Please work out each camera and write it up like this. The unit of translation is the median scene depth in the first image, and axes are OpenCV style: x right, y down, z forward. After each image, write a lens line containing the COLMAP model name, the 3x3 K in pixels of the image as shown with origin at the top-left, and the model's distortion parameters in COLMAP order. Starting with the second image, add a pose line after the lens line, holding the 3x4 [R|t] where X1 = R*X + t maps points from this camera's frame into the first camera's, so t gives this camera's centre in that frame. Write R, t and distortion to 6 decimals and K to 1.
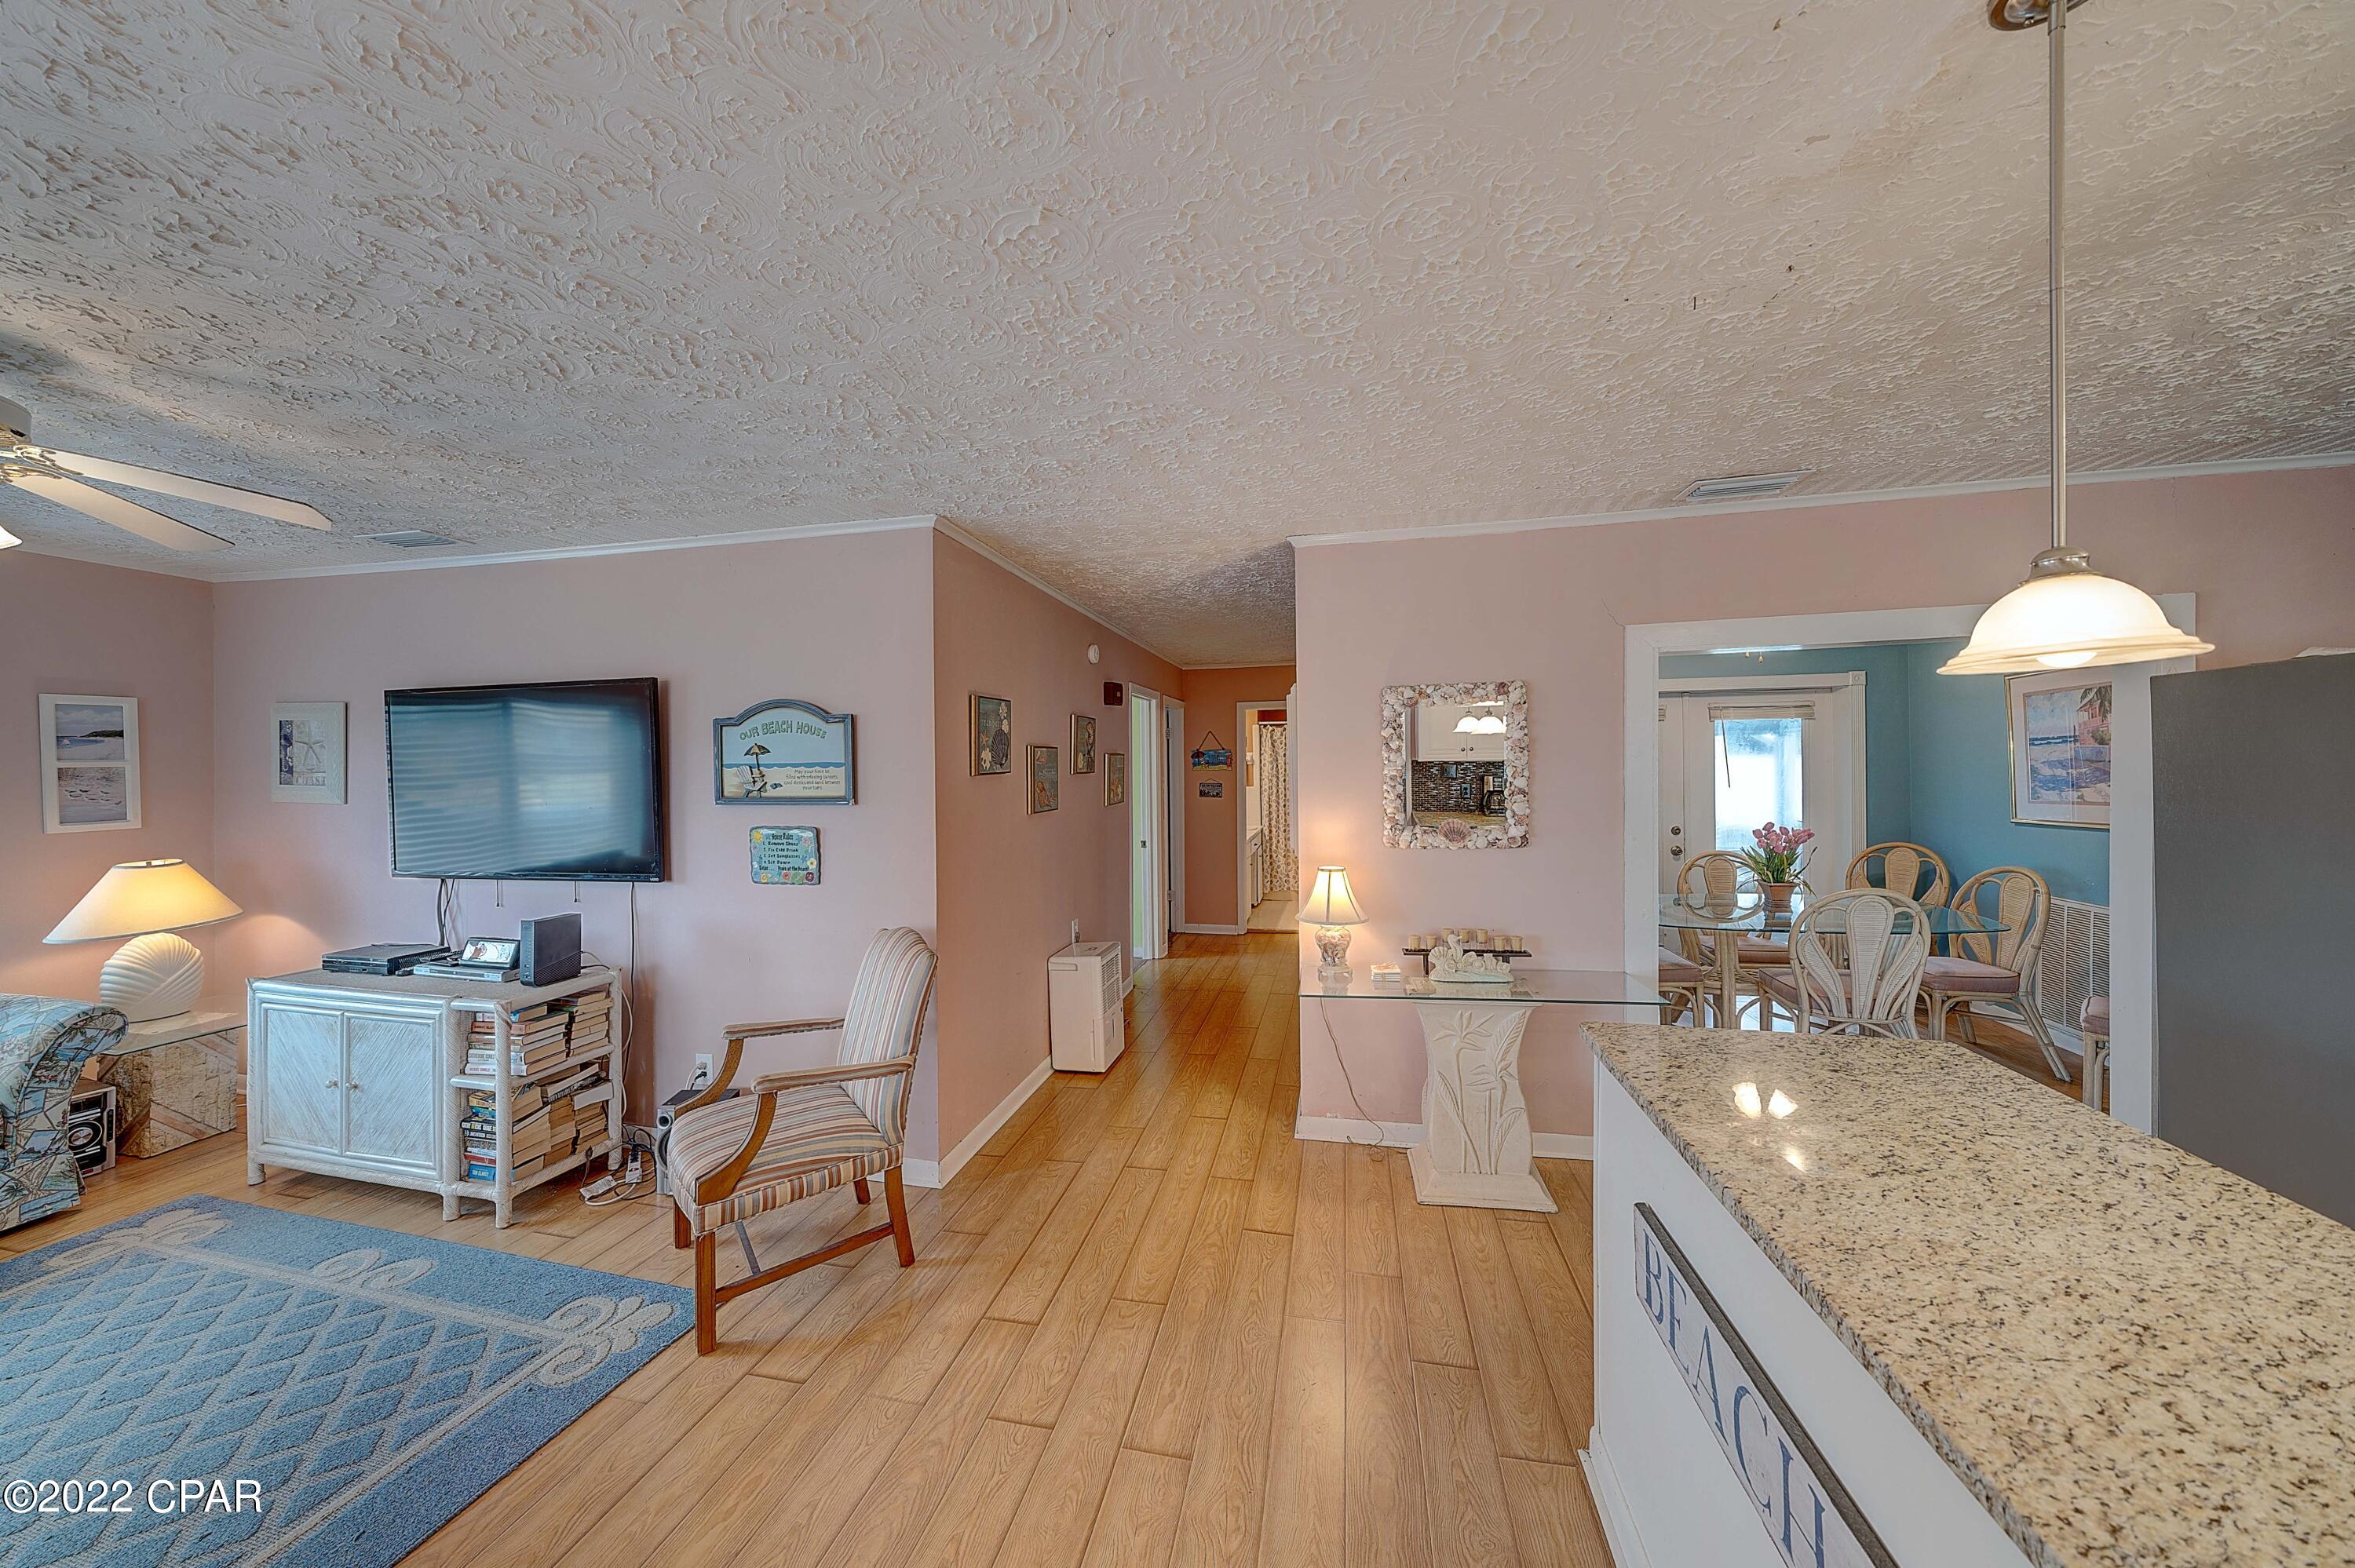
lens RADIAL K [[824.2, 0, 1160.2], [0, 824.2, 767.9], [0, 0, 1]] dist [-0.007278, 0.000198]
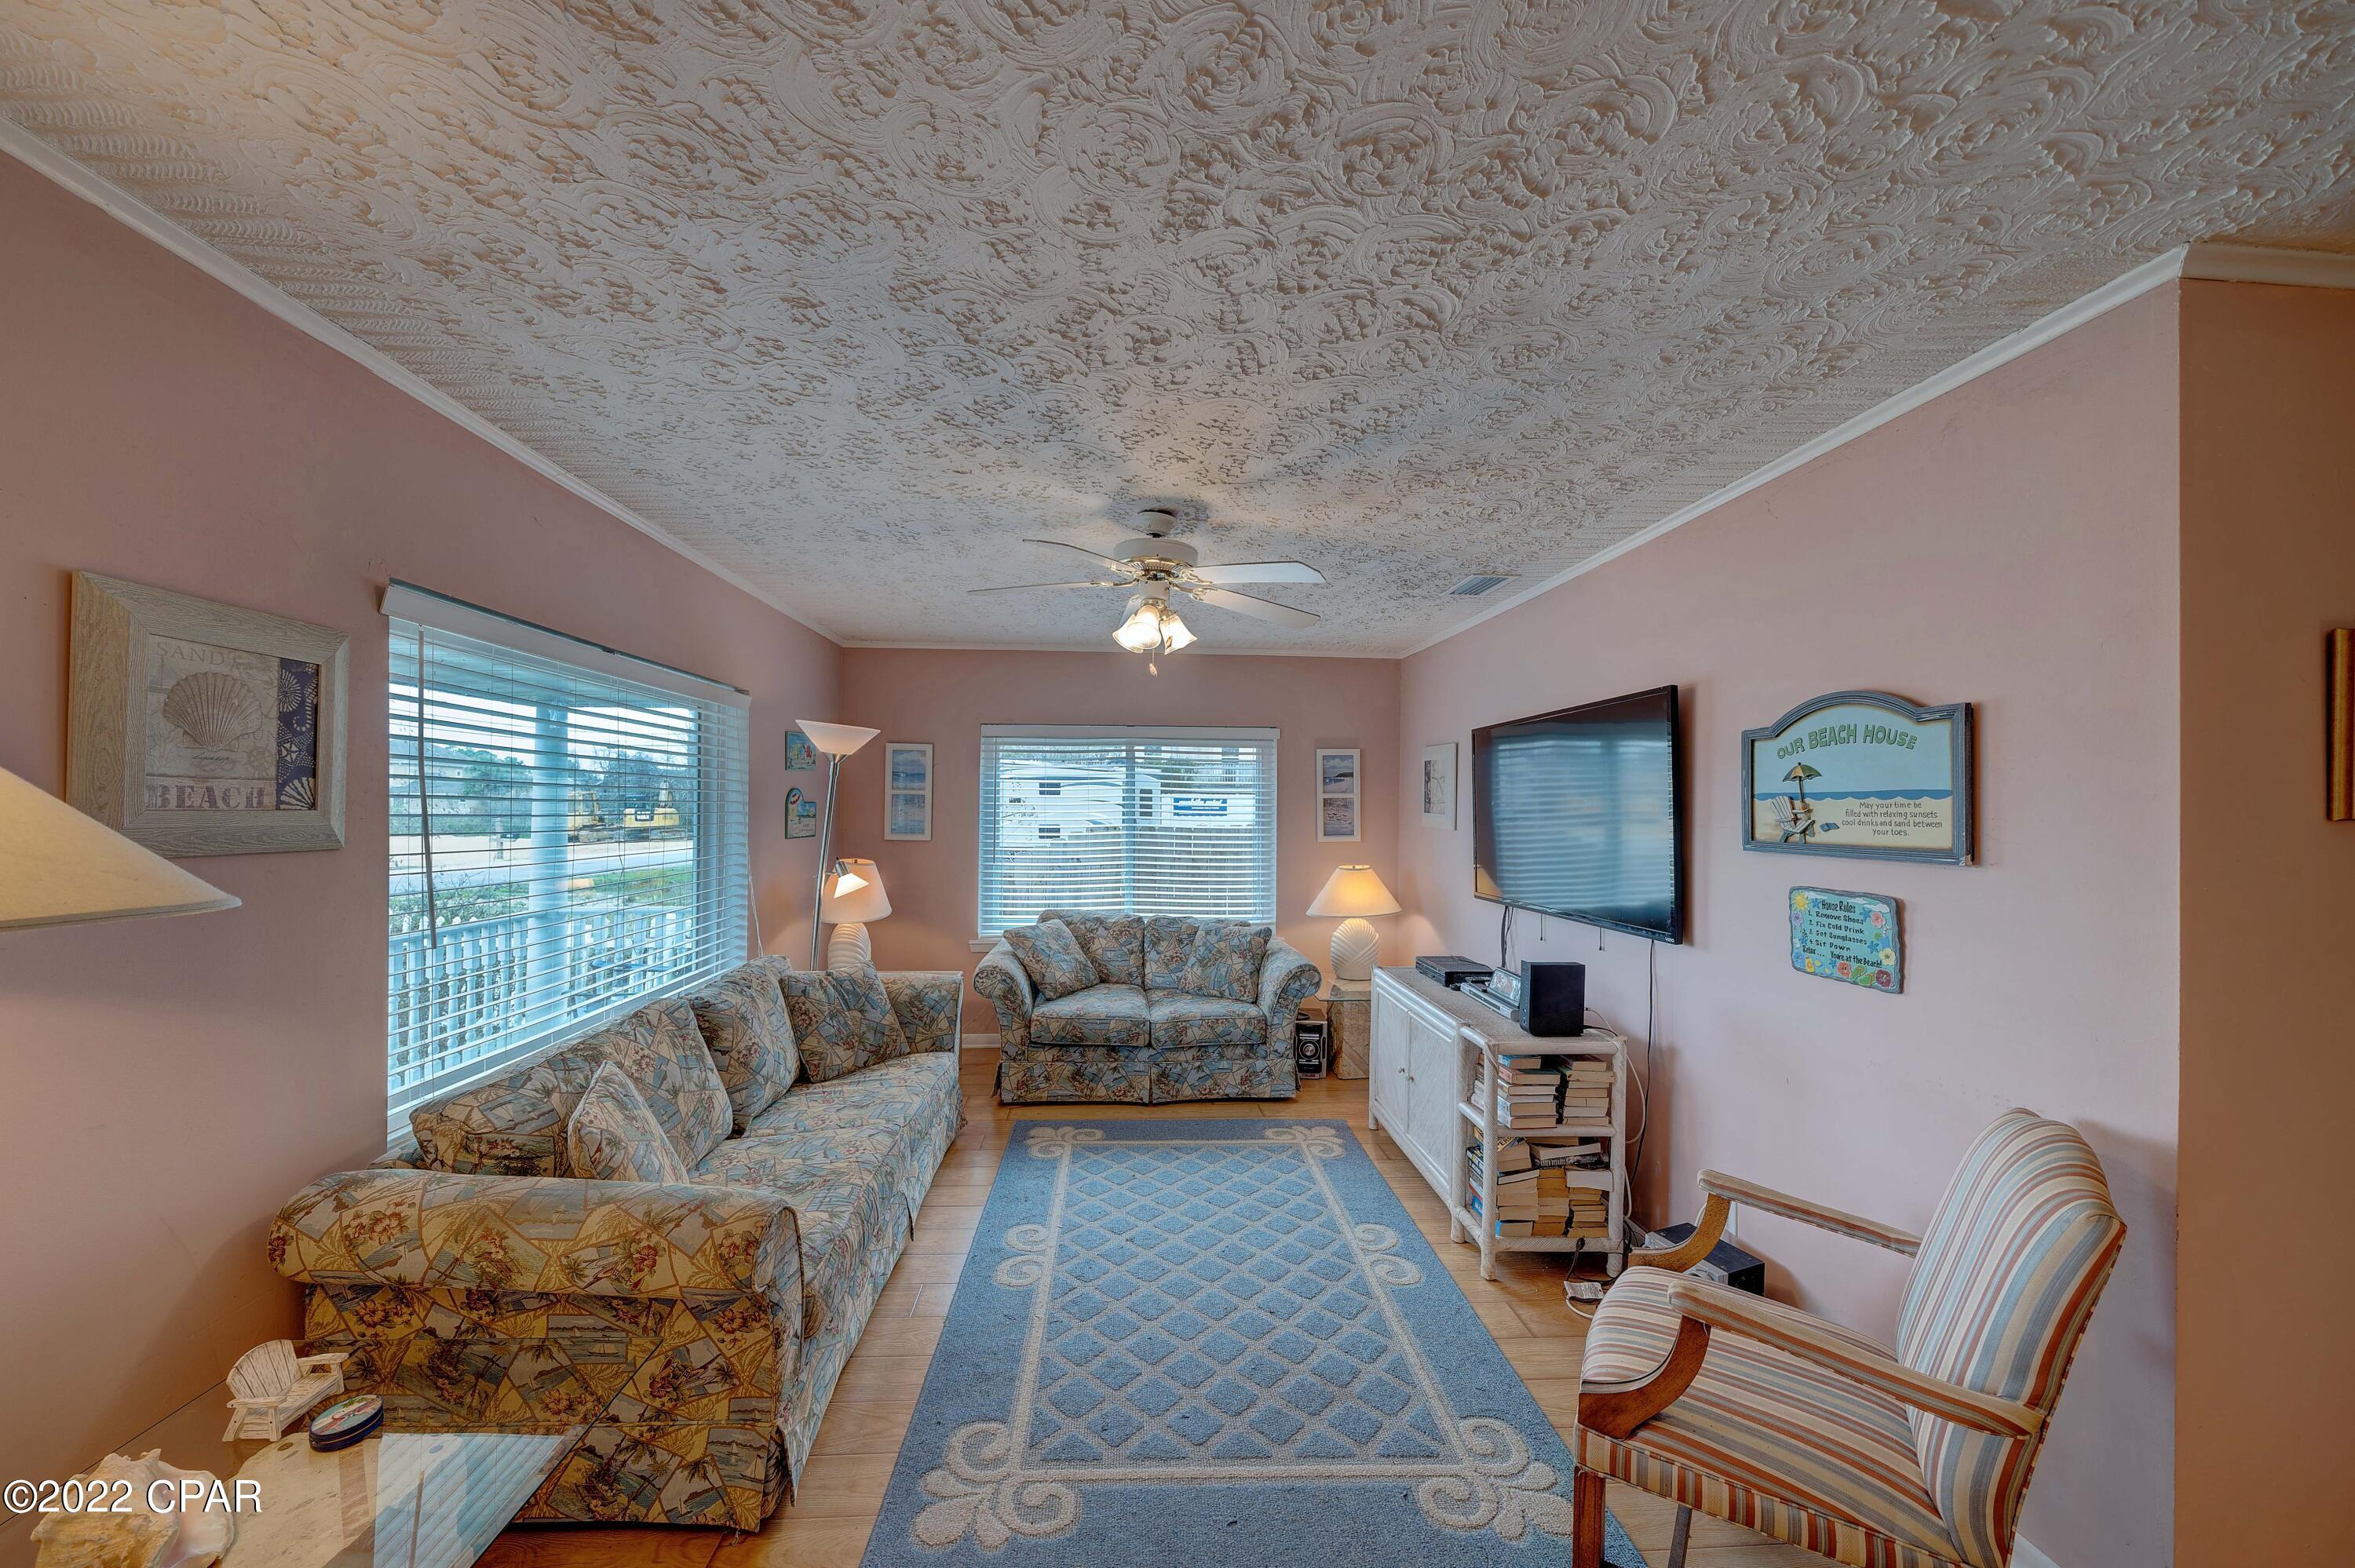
lens RADIAL K [[811.7, 0, 1180.7], [0, 811.7, 803.4], [0, 0, 1]] dist [-0.005366, -0.000181]
pose [[0.294165, 0.008109, -0.955720, -0.008685], [-0.012465, 0.999912, 0.004647, 0.007154], [0.955673, 0.010546, 0.294240, 0.350206]]
